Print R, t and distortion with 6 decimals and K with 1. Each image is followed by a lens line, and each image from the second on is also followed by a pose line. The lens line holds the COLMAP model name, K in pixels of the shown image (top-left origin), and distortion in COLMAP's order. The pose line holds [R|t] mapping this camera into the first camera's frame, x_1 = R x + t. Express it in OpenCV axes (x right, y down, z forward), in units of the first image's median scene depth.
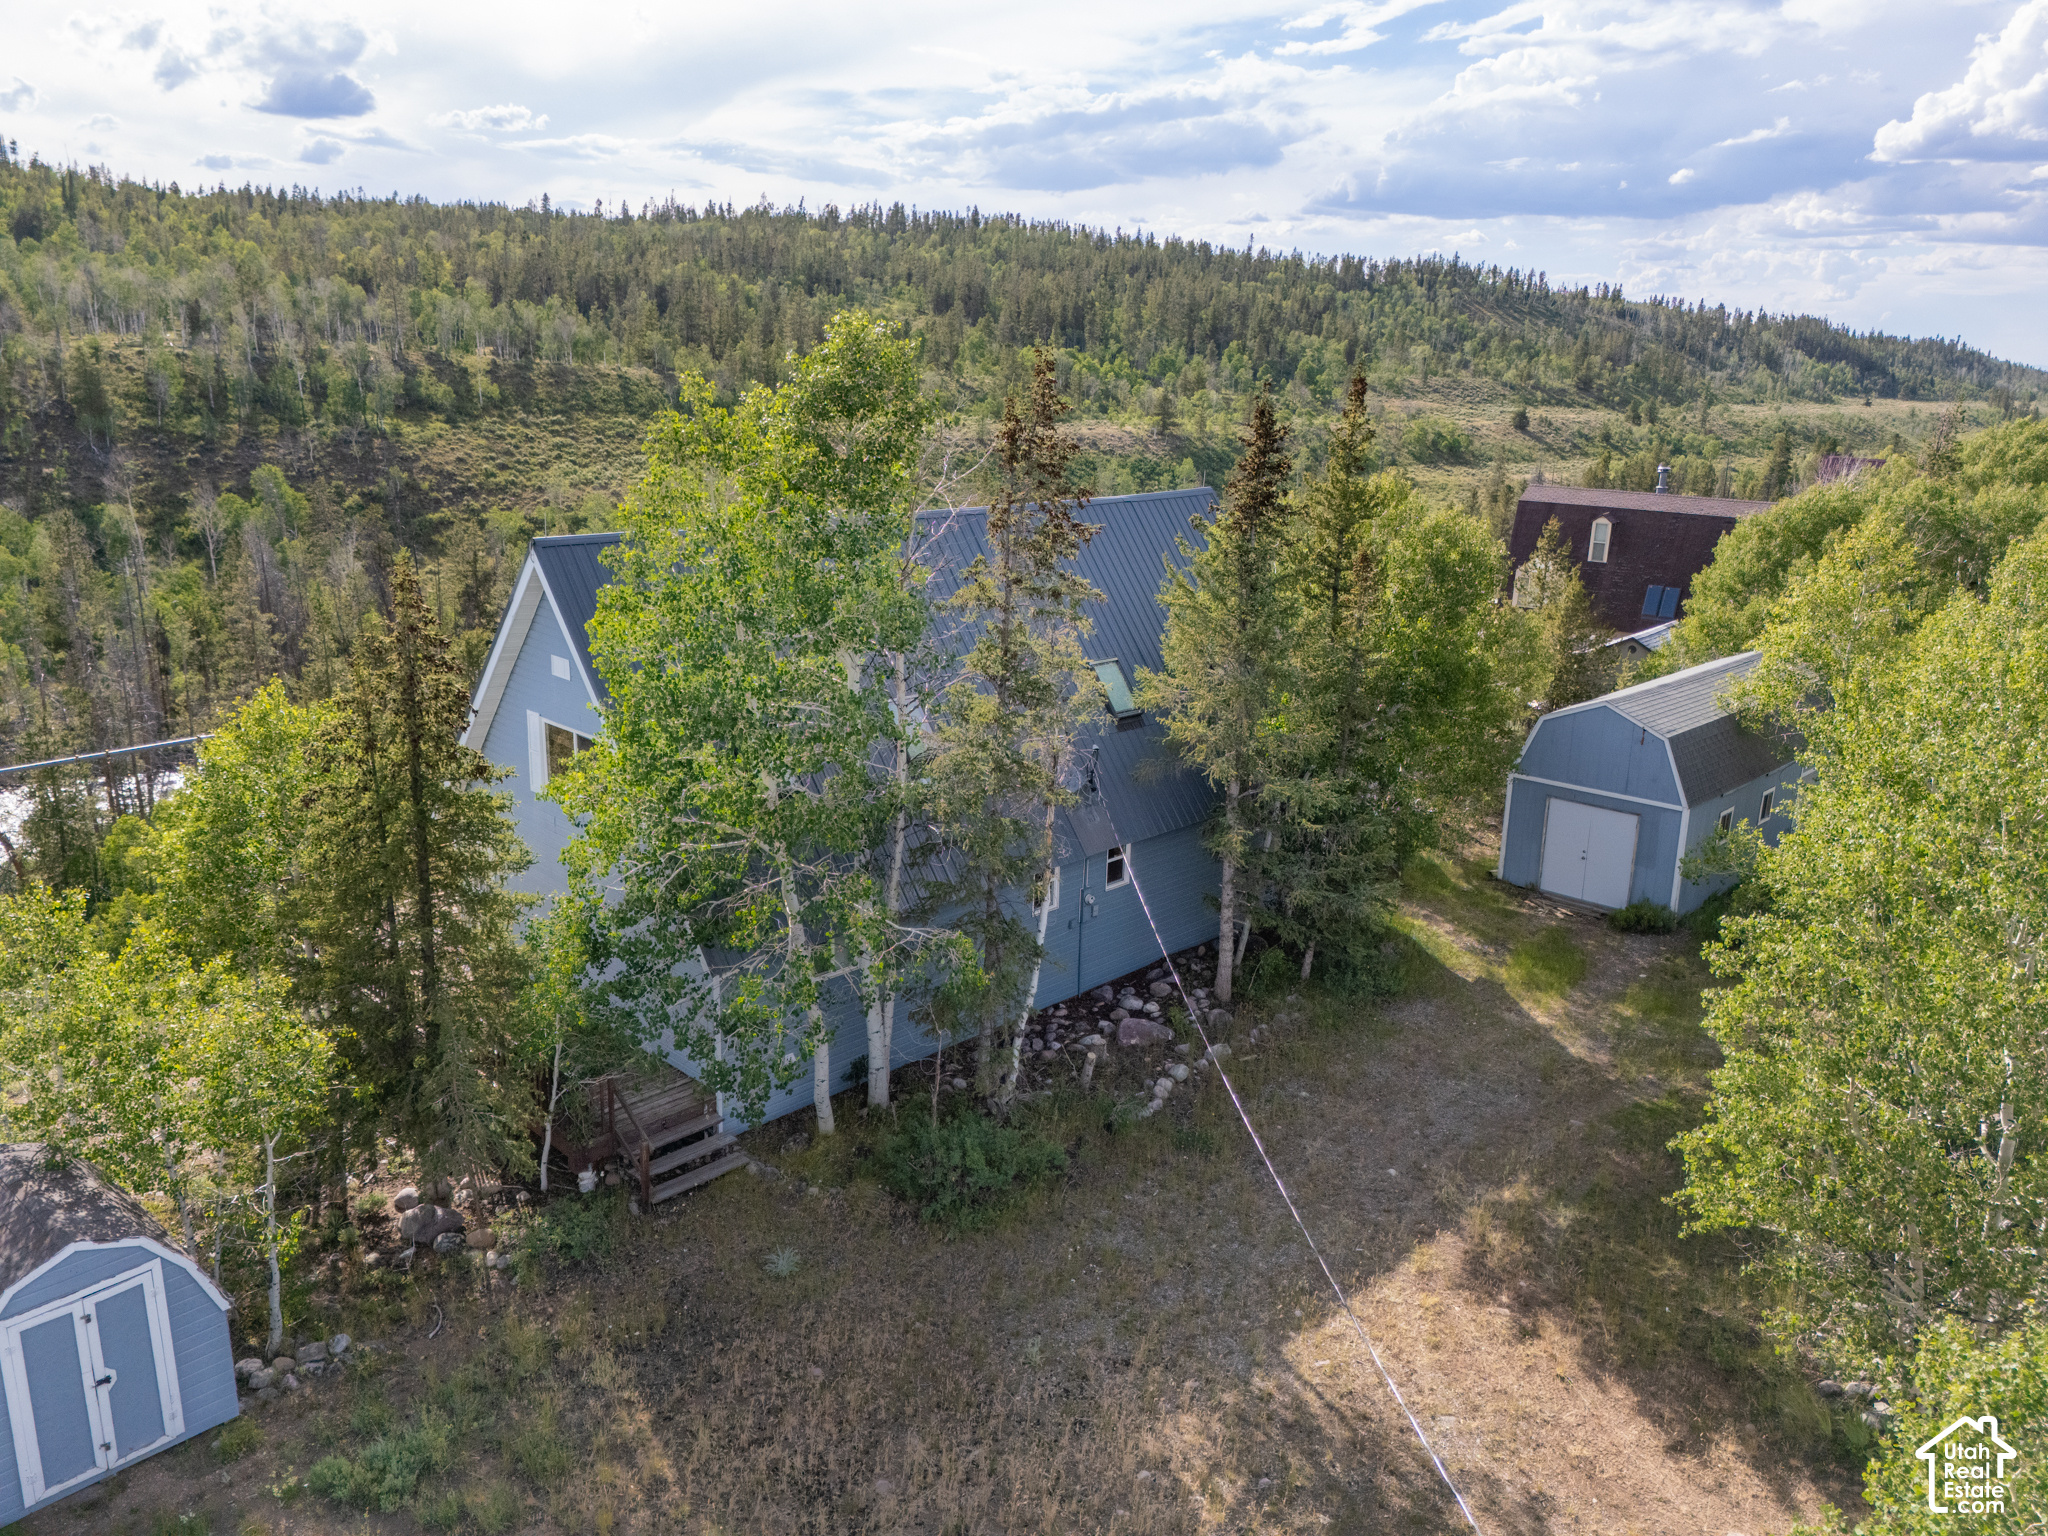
lens RADIAL K [[1532.6, 0, 1024.0], [0, 1532.6, 768.0], [0, 0, 1]] dist [0.078633, -0.049546]
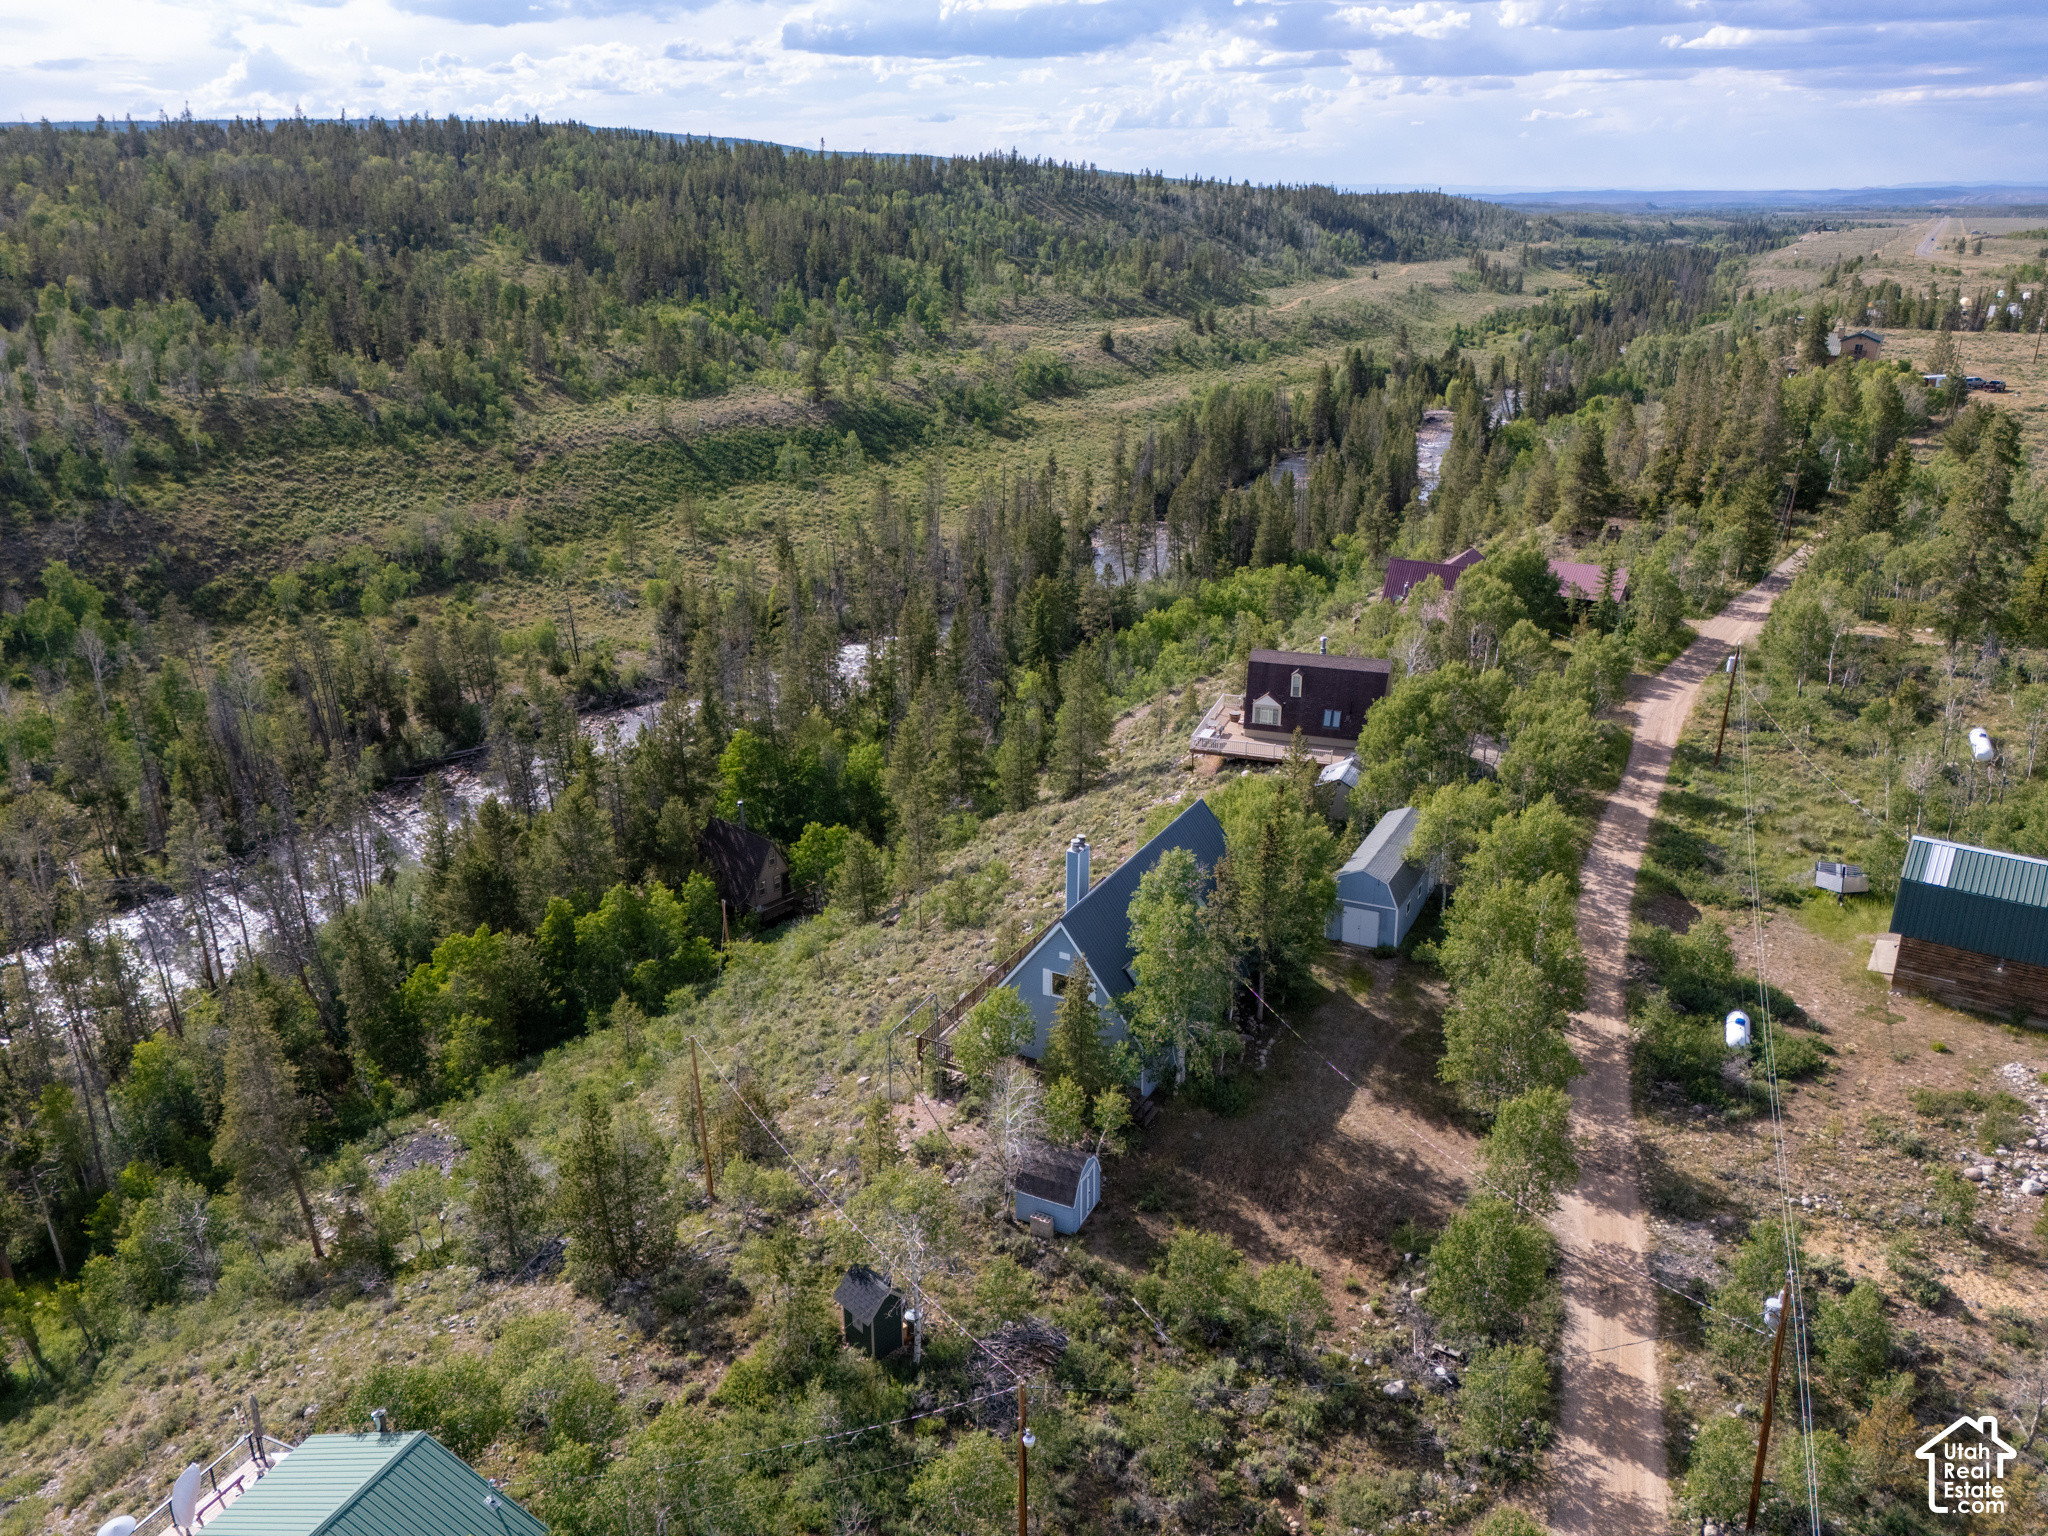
lens RADIAL K [[1532.6, 0, 1024.0], [0, 1532.6, 768.0], [0, 0, 1]] dist [0.078633, -0.049546]
pose [[0.961152, -0.130044, 0.243466, -0.050289], [0.109262, 0.989263, 0.097056, -0.034232], [-0.253474, -0.066684, 0.965041, -0.086039]]
